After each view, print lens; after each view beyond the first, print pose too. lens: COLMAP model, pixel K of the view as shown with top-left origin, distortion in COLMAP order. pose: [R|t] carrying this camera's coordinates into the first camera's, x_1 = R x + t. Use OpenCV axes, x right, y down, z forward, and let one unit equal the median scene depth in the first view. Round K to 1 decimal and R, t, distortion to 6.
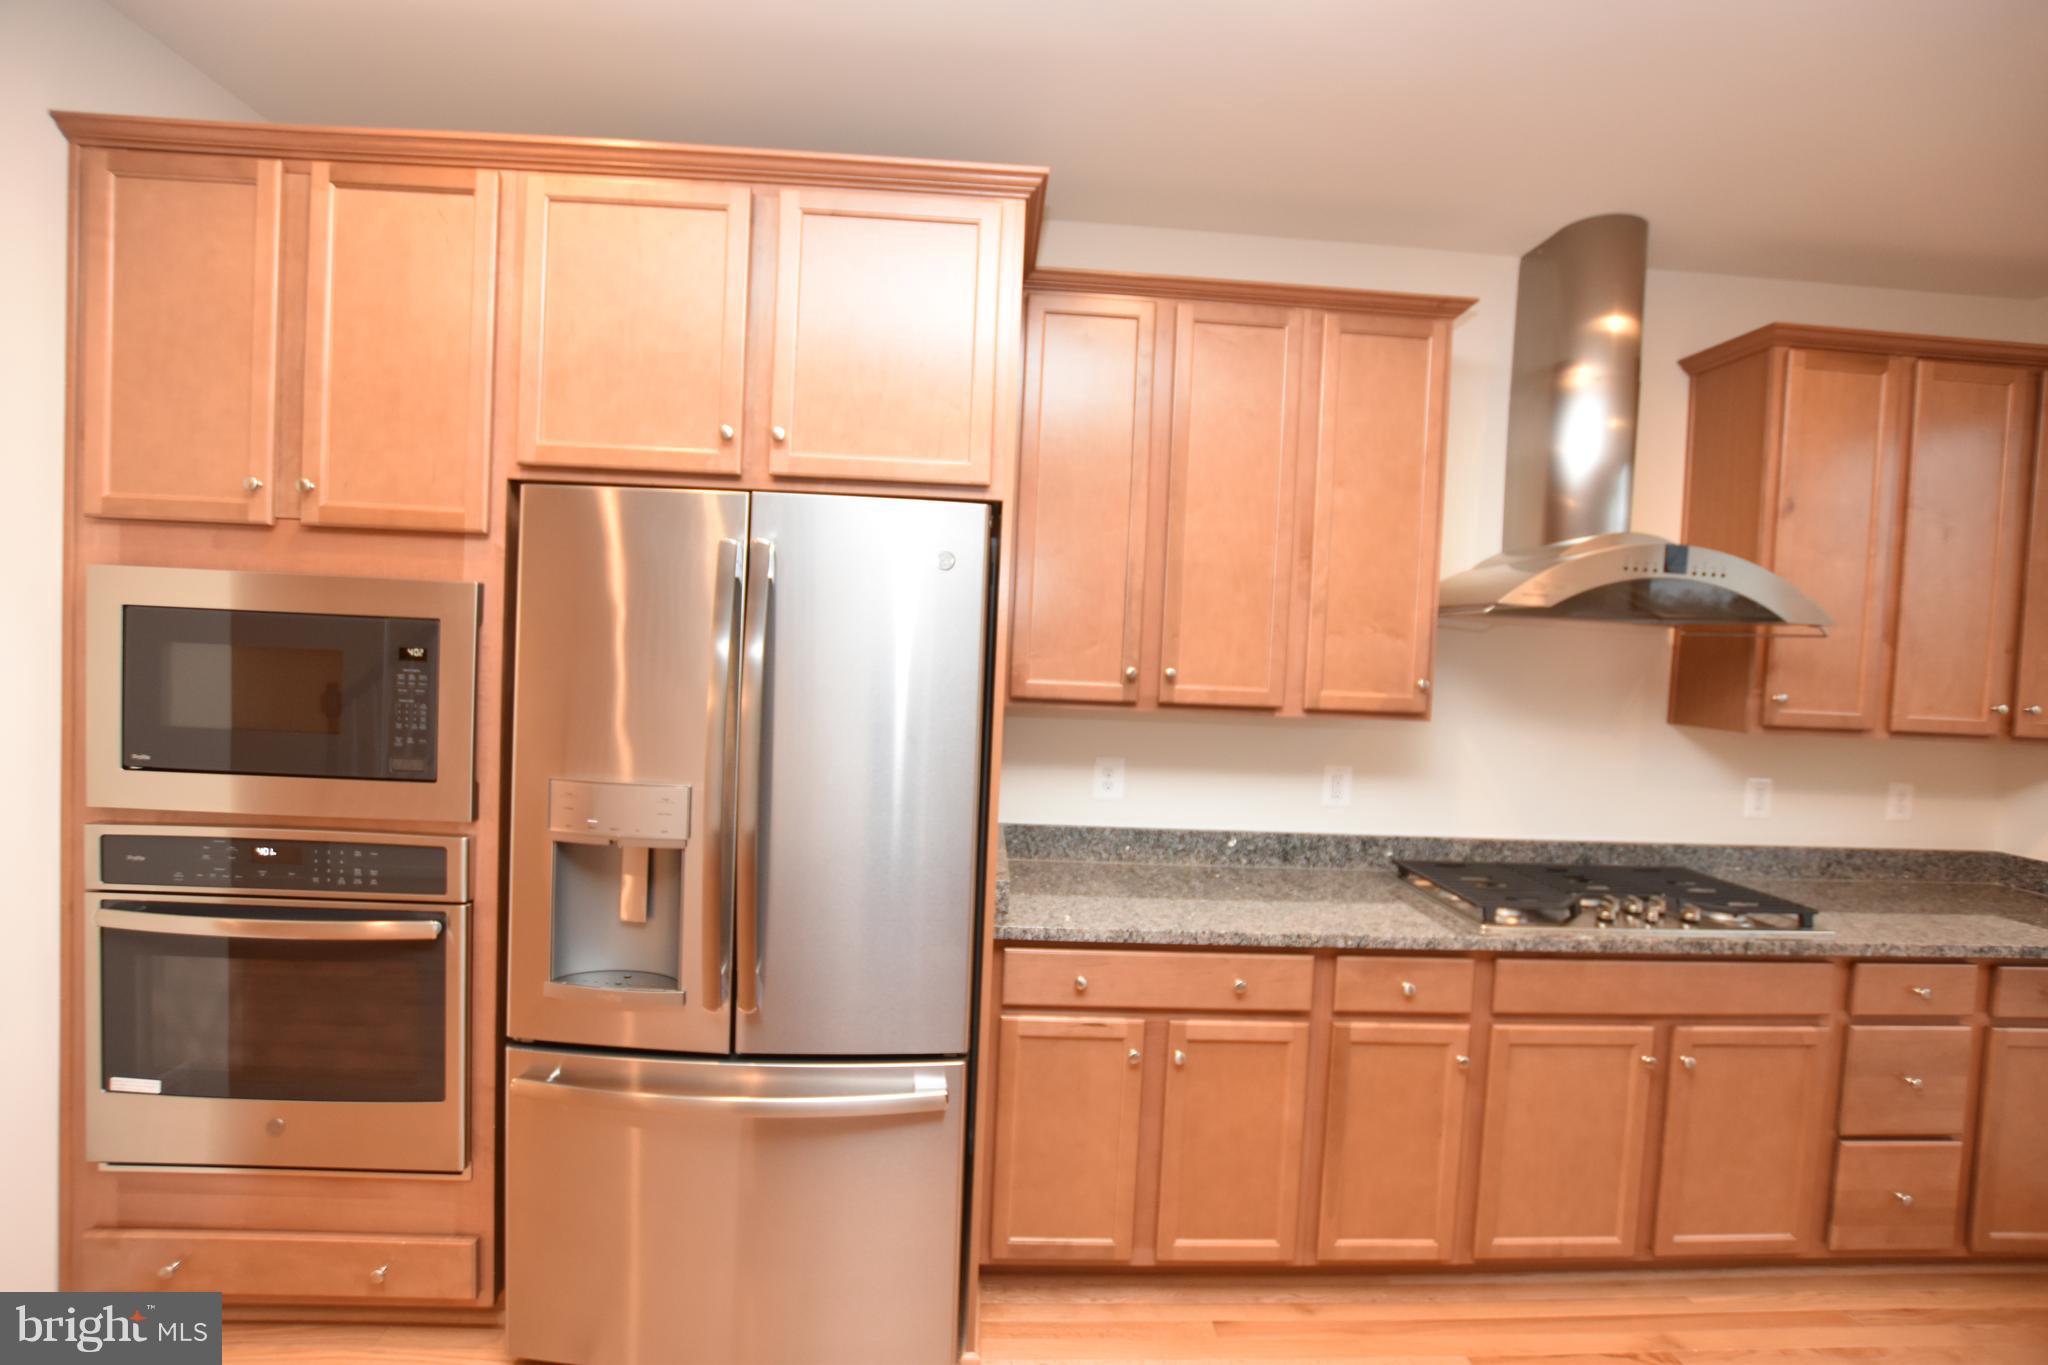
lens RADIAL K [[903.9, 0, 1034.3], [0, 903.9, 675.3], [0, 0, 1]] dist [-0.035037, 0.005309]
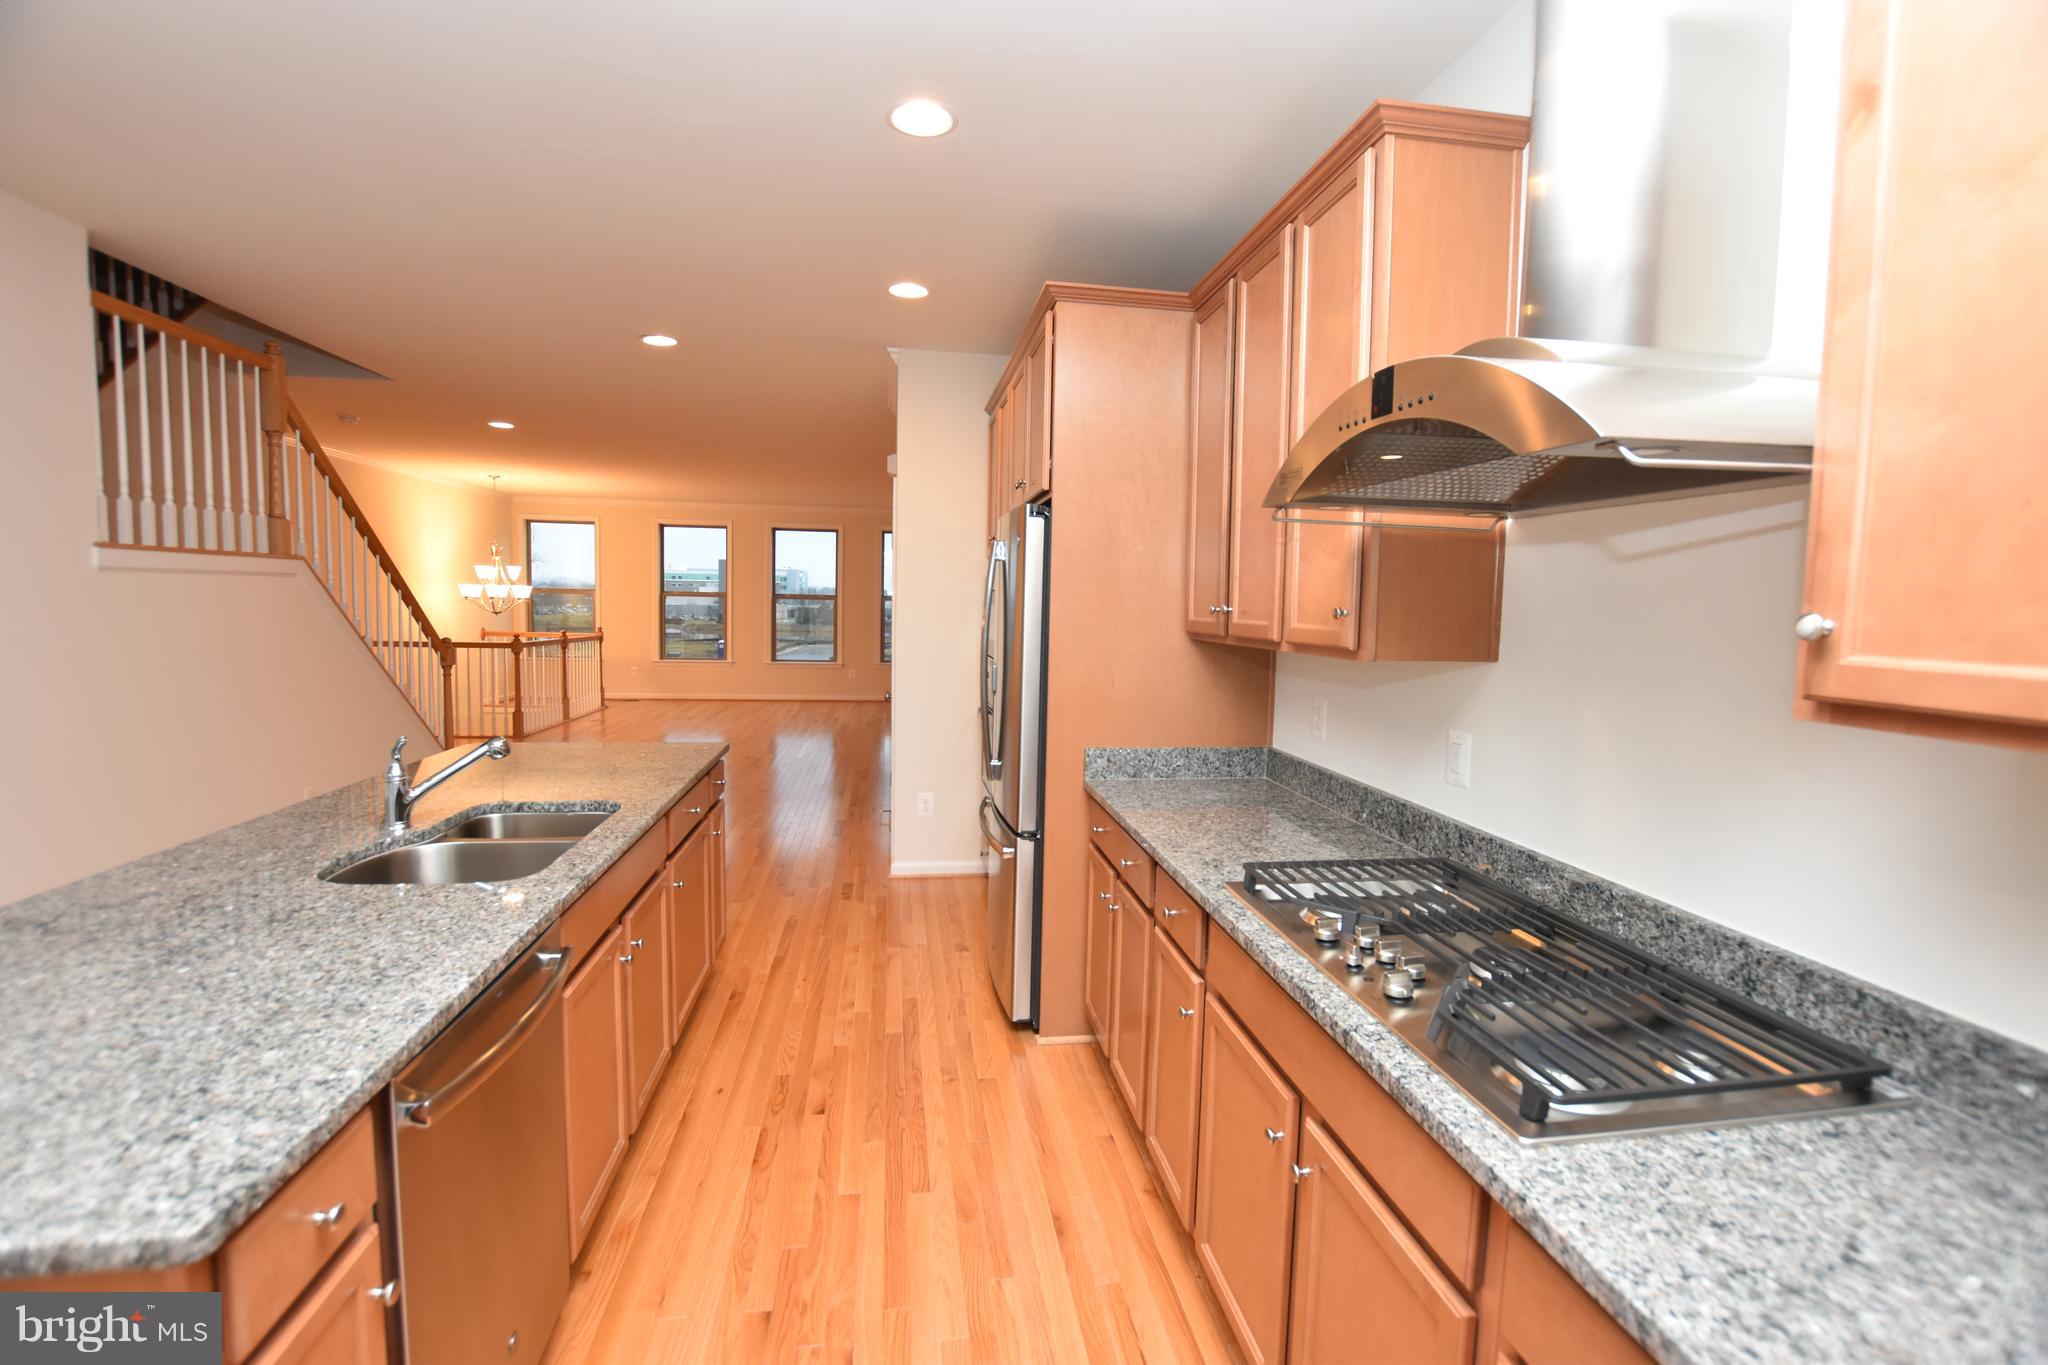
lens RADIAL K [[903.9, 0, 1023.8], [0, 903.9, 680.0], [0, 0, 1]] dist [-0.035037, 0.005309]
pose [[0.093813, 0.044665, -0.994587, 1.365618], [-0.049507, 0.997967, 0.040147, 0.058205], [0.994358, 0.045473, 0.095833, 0.718842]]
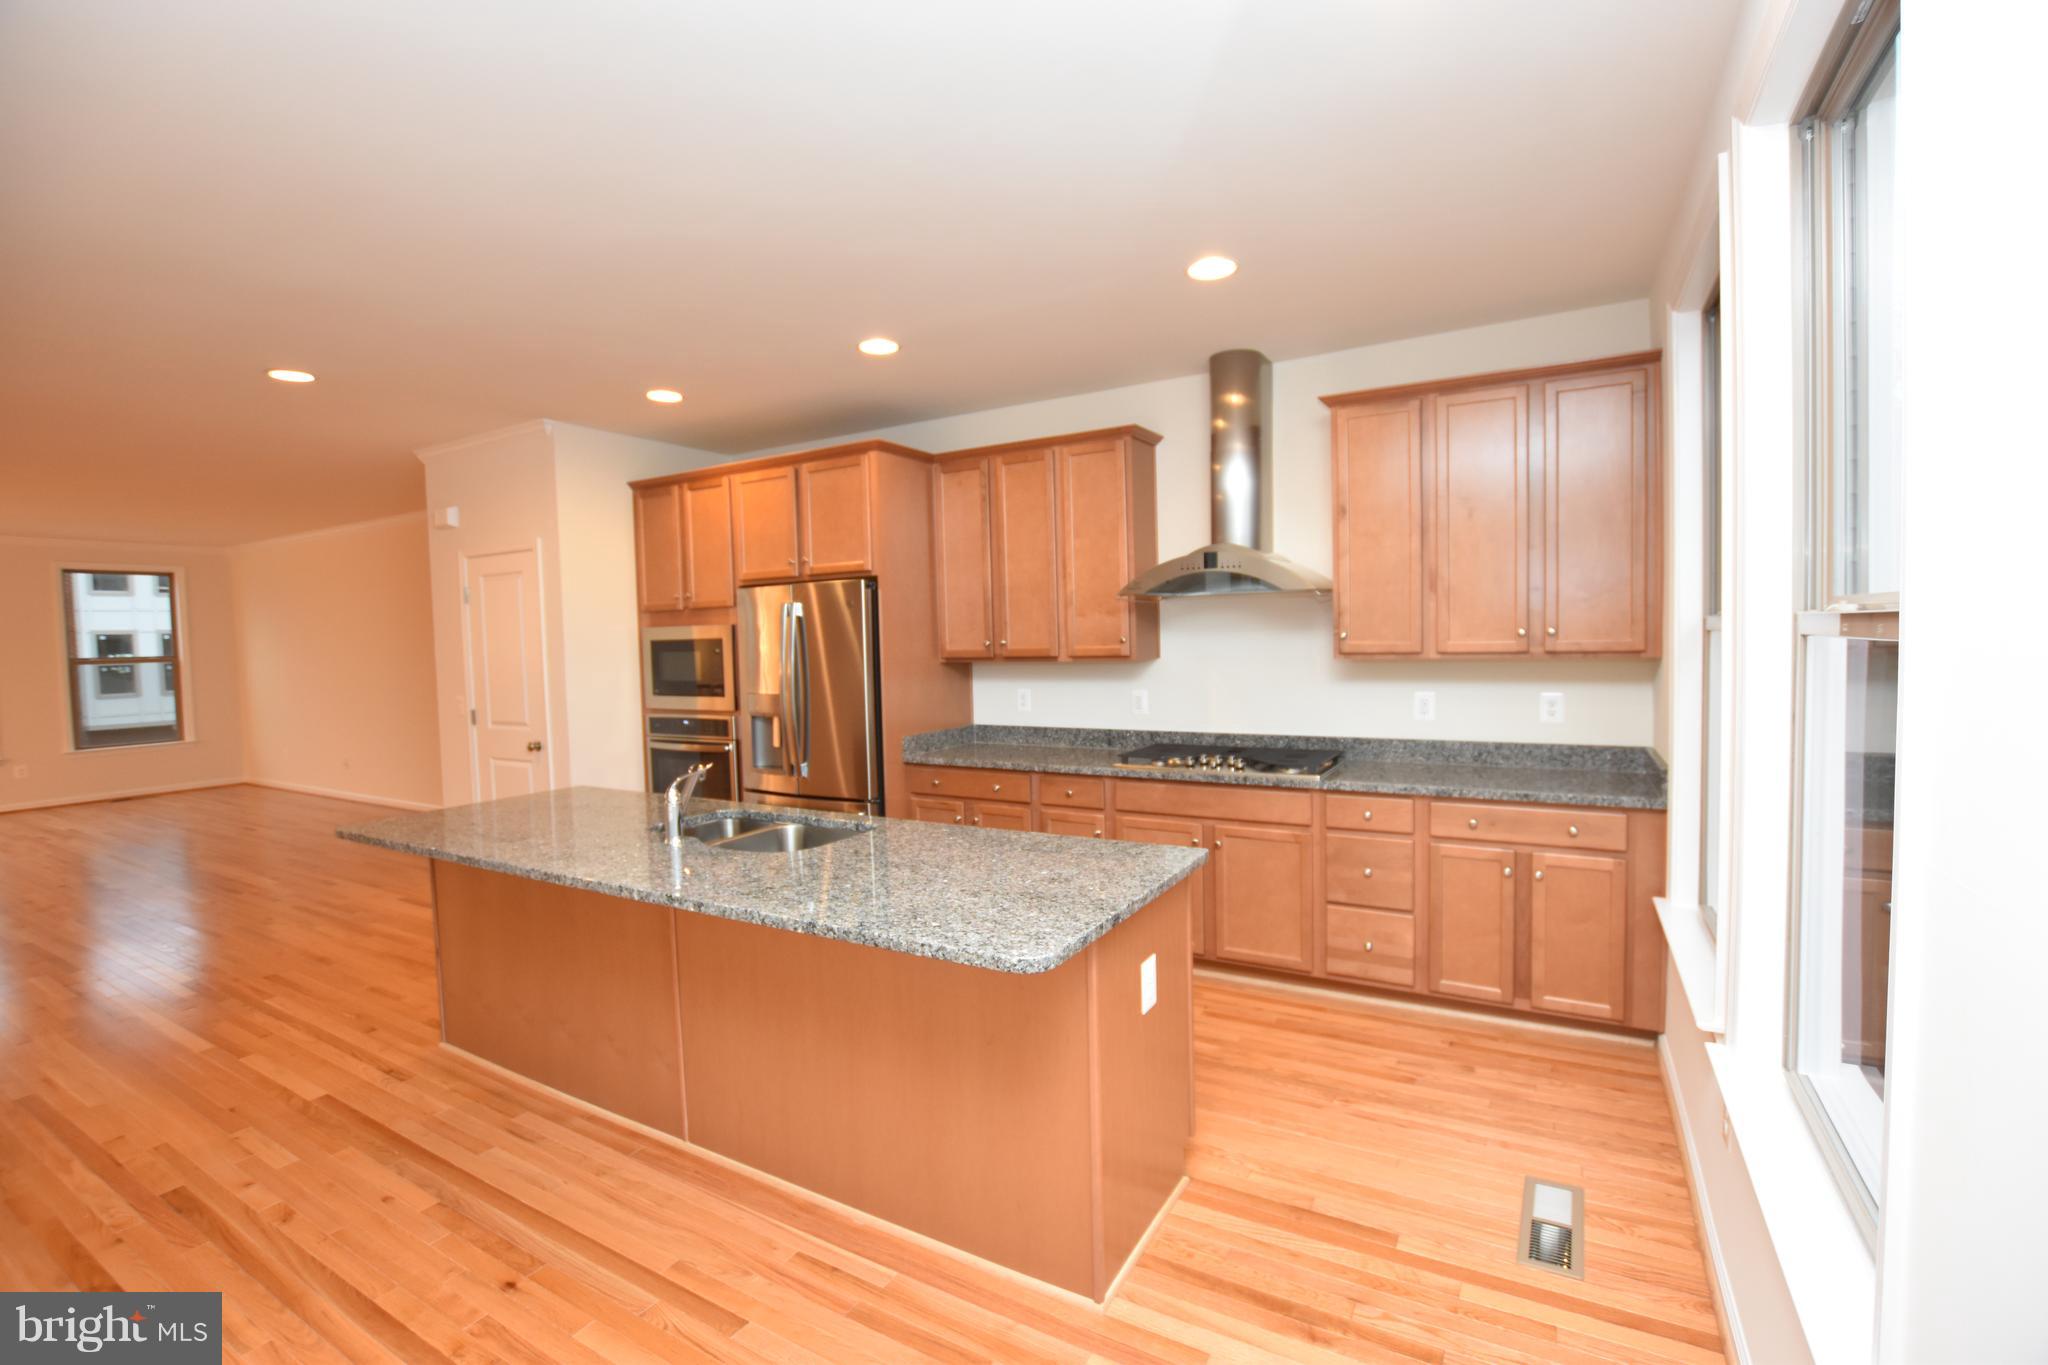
lens RADIAL K [[903.9, 0, 1025.6], [0, 903.9, 688.0], [0, 0, 1]] dist [-0.035037, 0.005309]
pose [[0.830025, -0.032150, -0.556798, 1.441276], [0.043564, 0.999024, 0.007255, 0.095773], [0.556022, -0.030278, 0.830616, -0.707900]]
